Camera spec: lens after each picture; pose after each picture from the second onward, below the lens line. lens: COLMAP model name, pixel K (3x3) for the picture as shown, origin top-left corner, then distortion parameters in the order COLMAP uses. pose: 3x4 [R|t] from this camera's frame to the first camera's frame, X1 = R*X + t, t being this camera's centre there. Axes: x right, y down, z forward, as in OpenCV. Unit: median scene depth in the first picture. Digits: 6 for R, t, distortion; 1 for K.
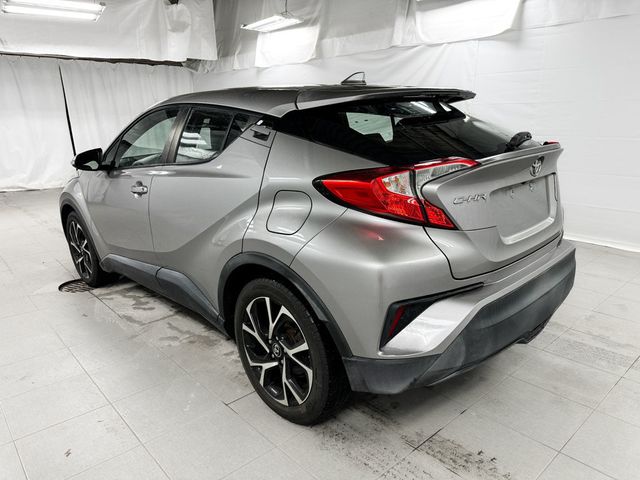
lens RADIAL K [[455.5, 0, 321.0], [0, 455.5, 241.1], [0, 0, 1]] dist [-0.035403, 0.004106]
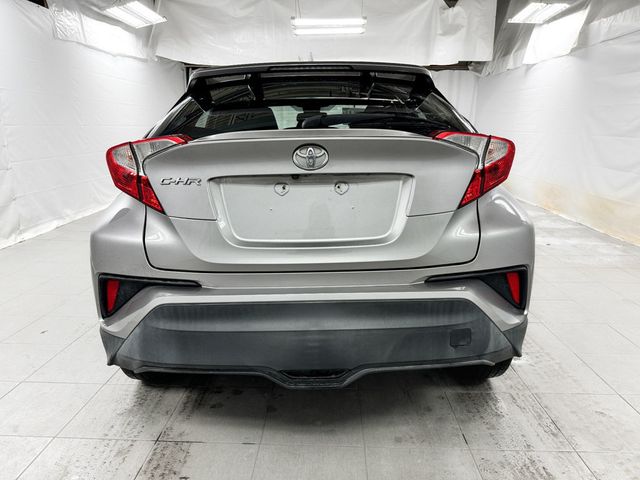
lens RADIAL K [[455.5, 0, 321.0], [0, 455.5, 241.1], [0, 0, 1]] dist [-0.035403, 0.004106]
pose [[0.722094, 0.170718, -0.670400, 0.235856], [-0.183675, 0.981604, 0.052129, -0.015781], [0.666966, 0.085494, 0.740167, 0.112361]]
